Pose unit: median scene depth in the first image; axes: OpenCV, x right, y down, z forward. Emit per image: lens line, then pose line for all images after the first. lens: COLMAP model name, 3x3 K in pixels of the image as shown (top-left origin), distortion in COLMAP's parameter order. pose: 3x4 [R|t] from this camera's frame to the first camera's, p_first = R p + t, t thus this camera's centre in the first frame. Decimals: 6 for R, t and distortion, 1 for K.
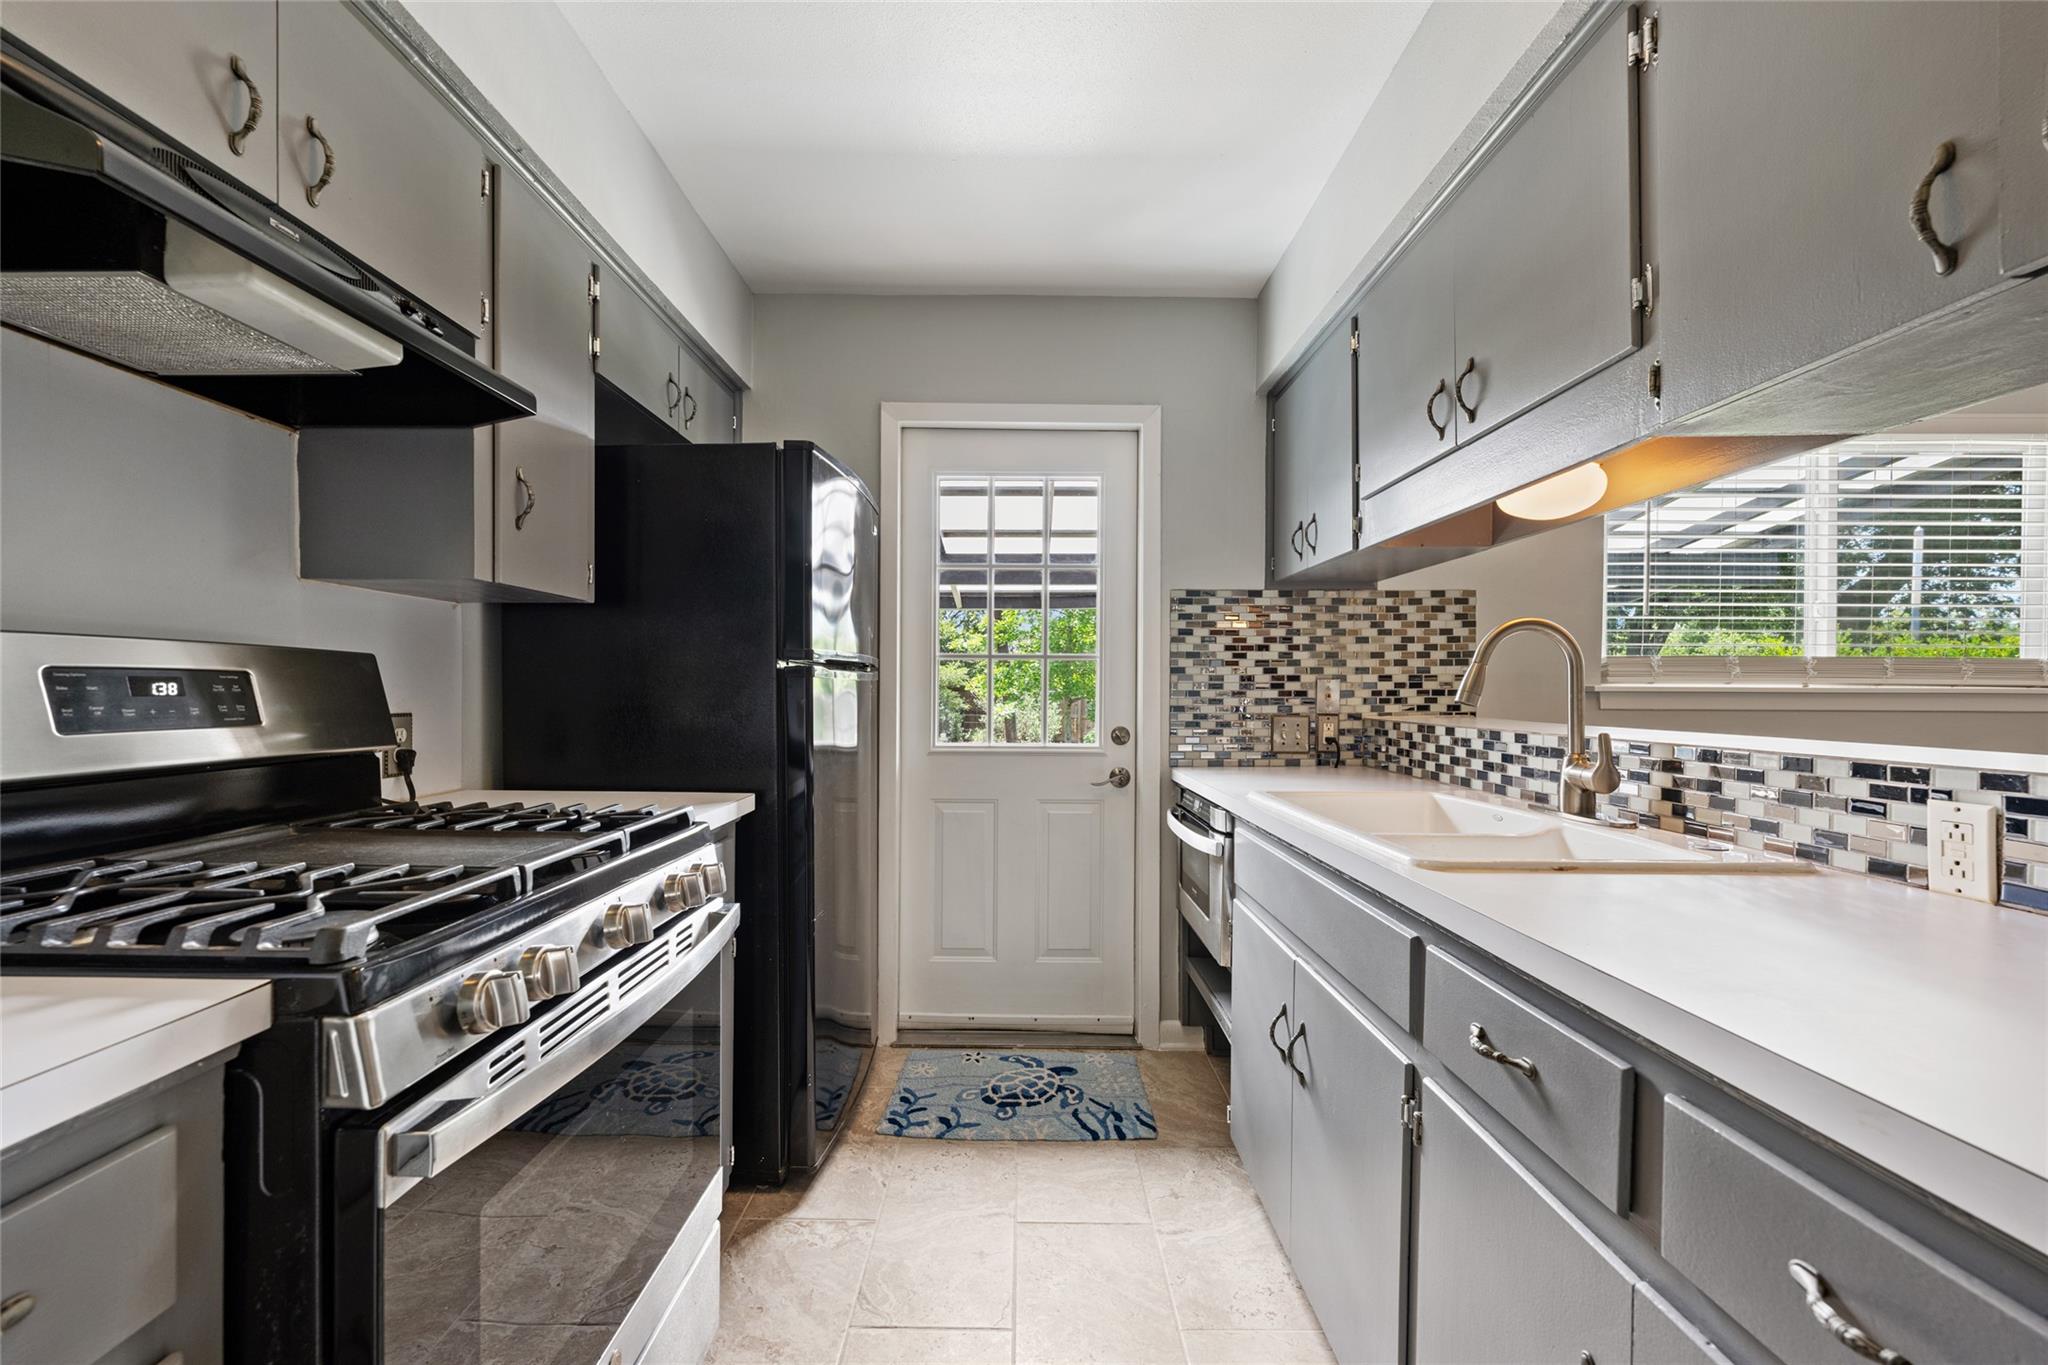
lens RADIAL K [[818.6, 0, 1018.6], [0, 818.6, 701.0], [0, 0, 1]] dist [-0.005622, 0.000213]
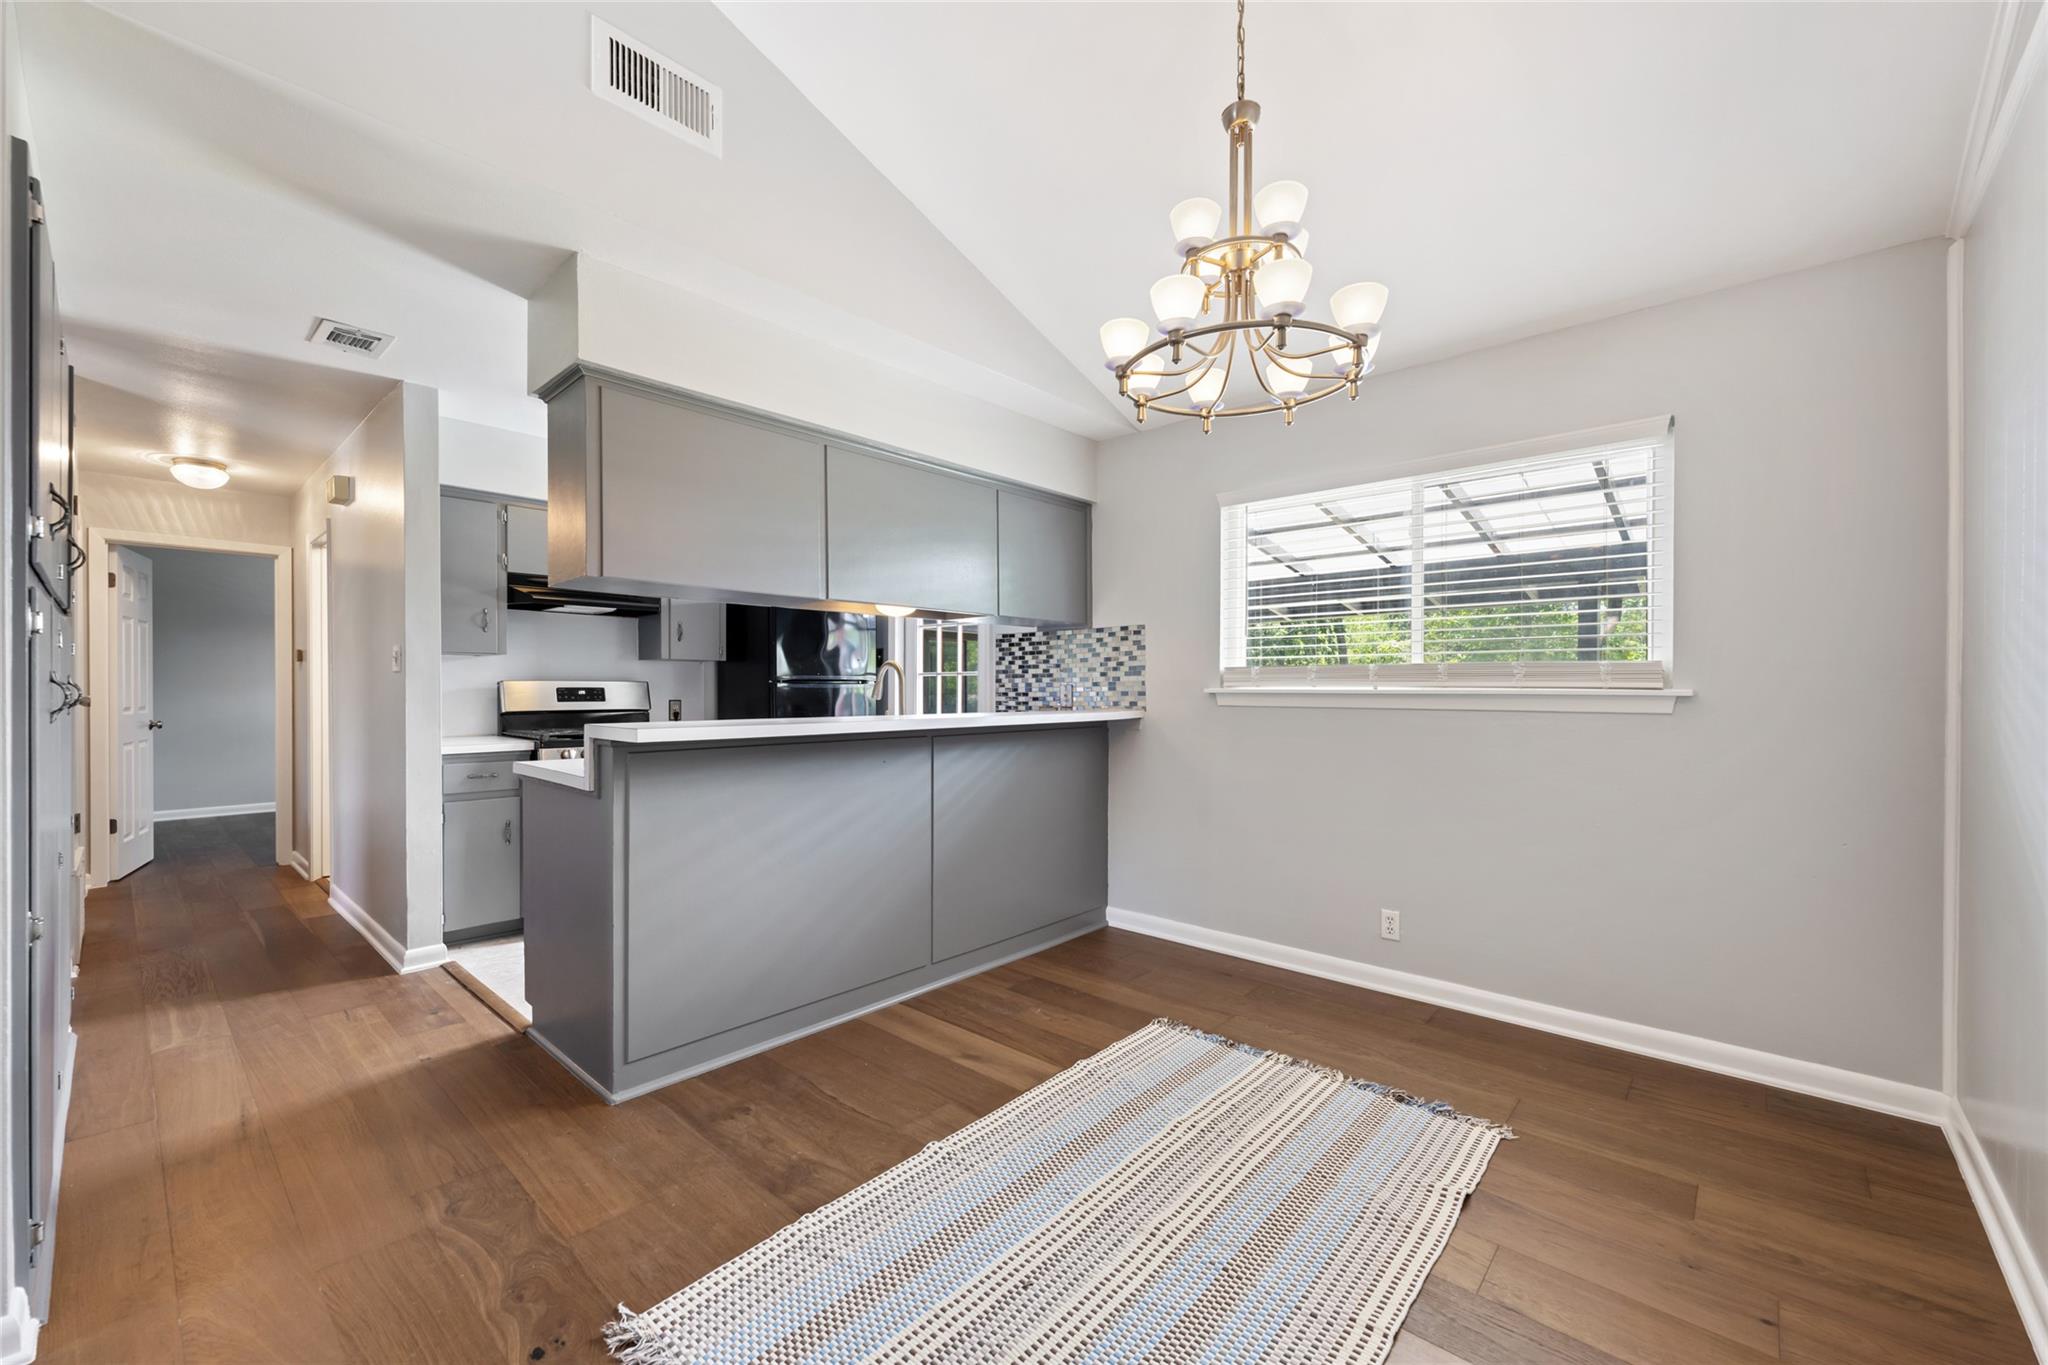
lens RADIAL K [[818.6, 0, 1024.0], [0, 818.6, 696.8], [0, 0, 1]] dist [-0.005622, 0.000213]
pose [[0.746288, 0.004562, -0.665608, 1.494784], [-0.007525, 0.999970, -0.001583, -0.000463], [0.665581, 0.006190, 0.746300, -0.281117]]
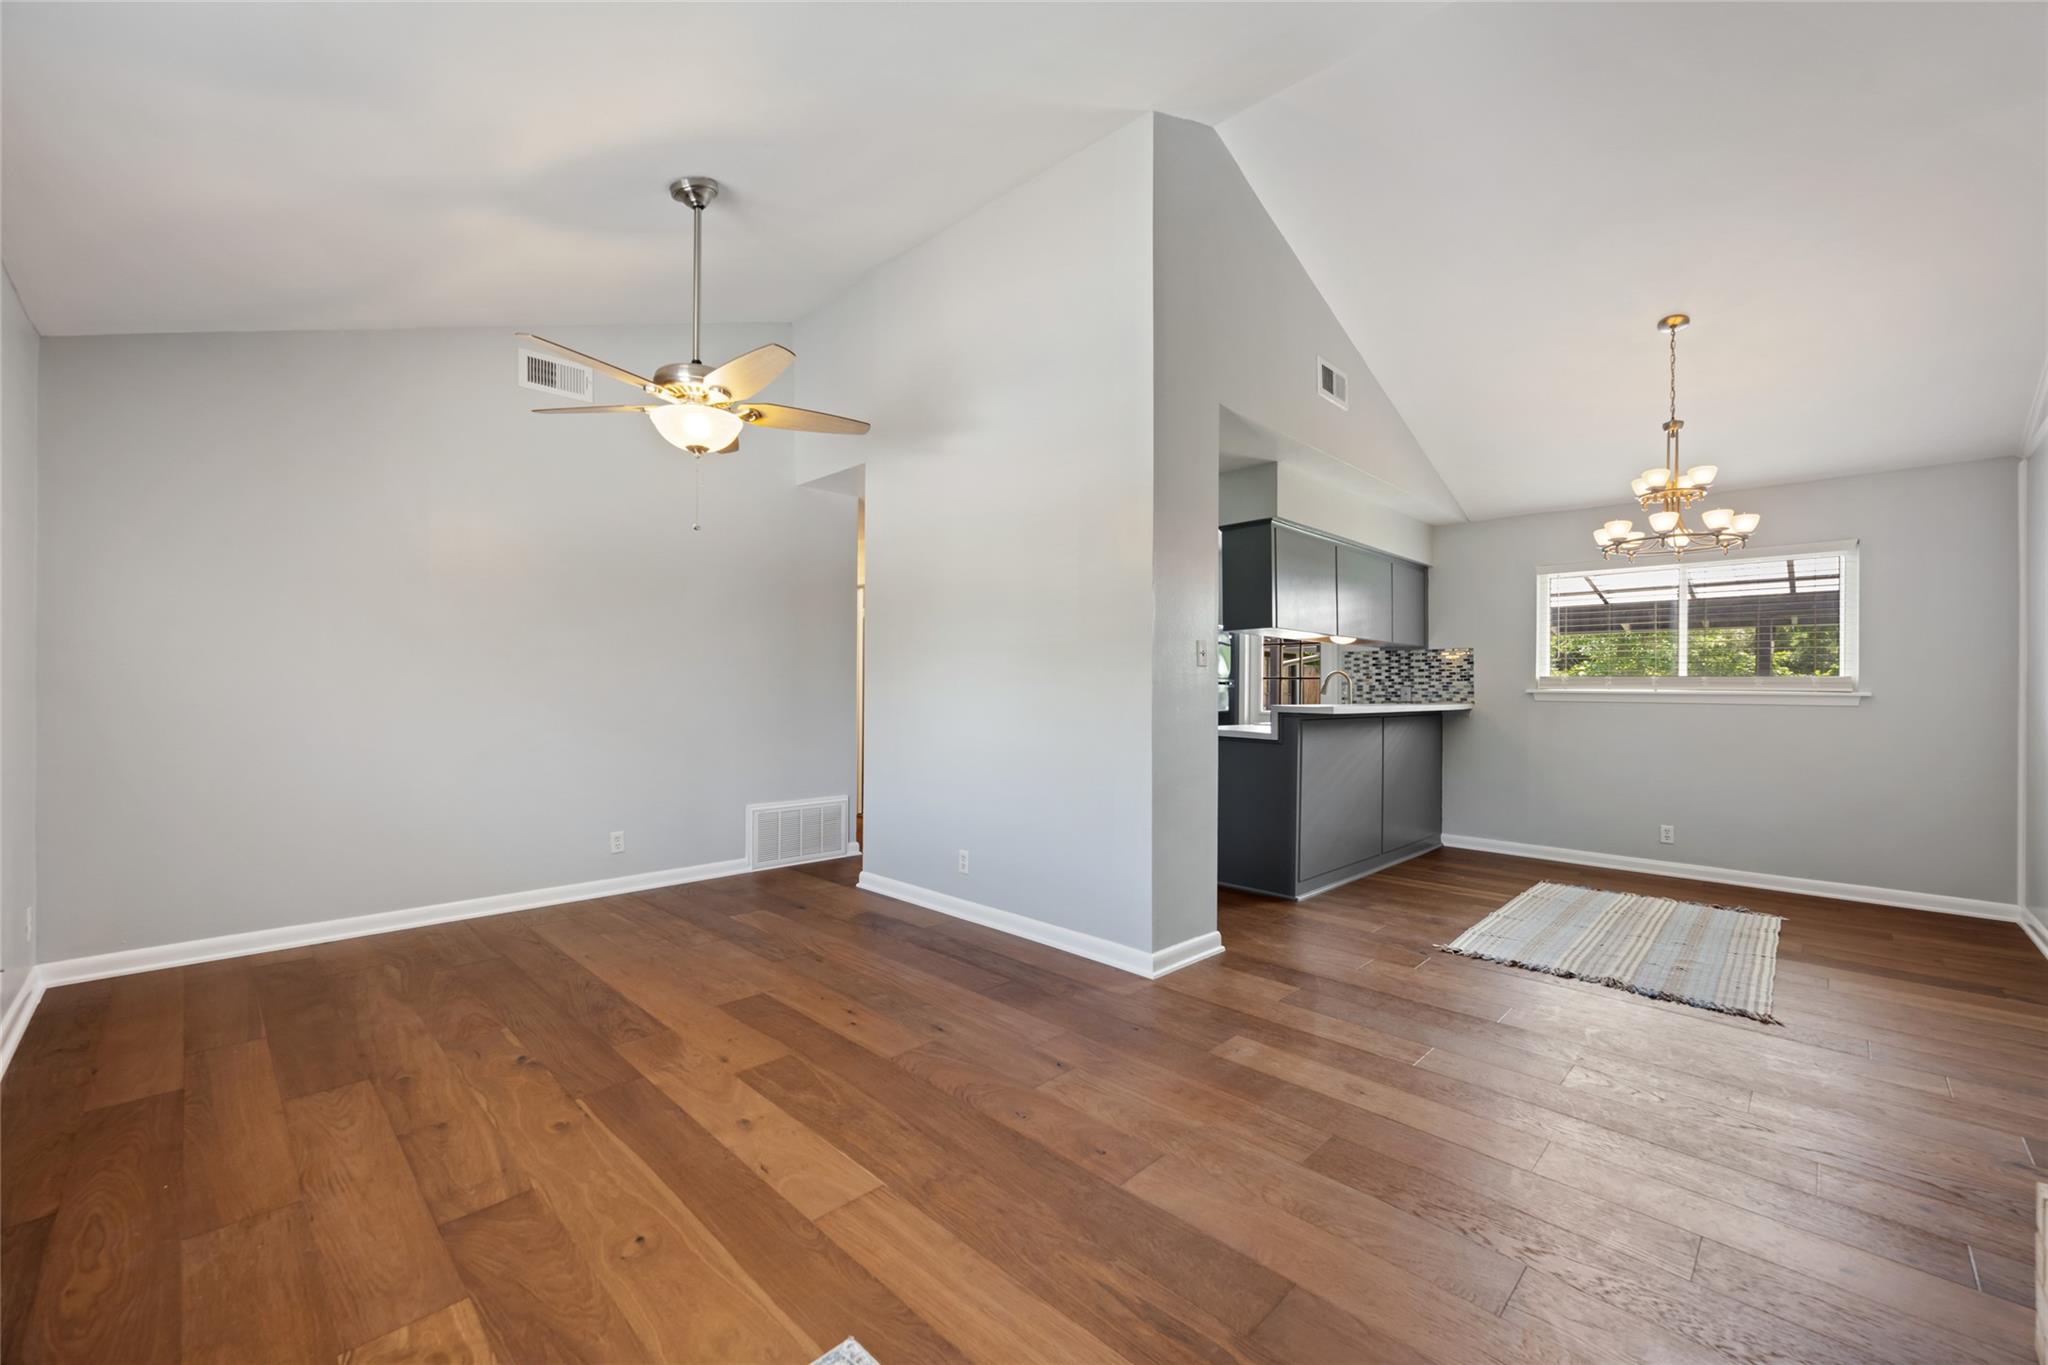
lens RADIAL K [[818.6, 0, 1030.1], [0, 818.6, 687.2], [0, 0, 1]] dist [-0.005622, 0.000213]
pose [[0.713668, 0.002736, -0.700479, 1.370036], [-0.017149, 0.999761, -0.013567, 0.027863], [0.700274, 0.021695, 0.713544, -1.607259]]
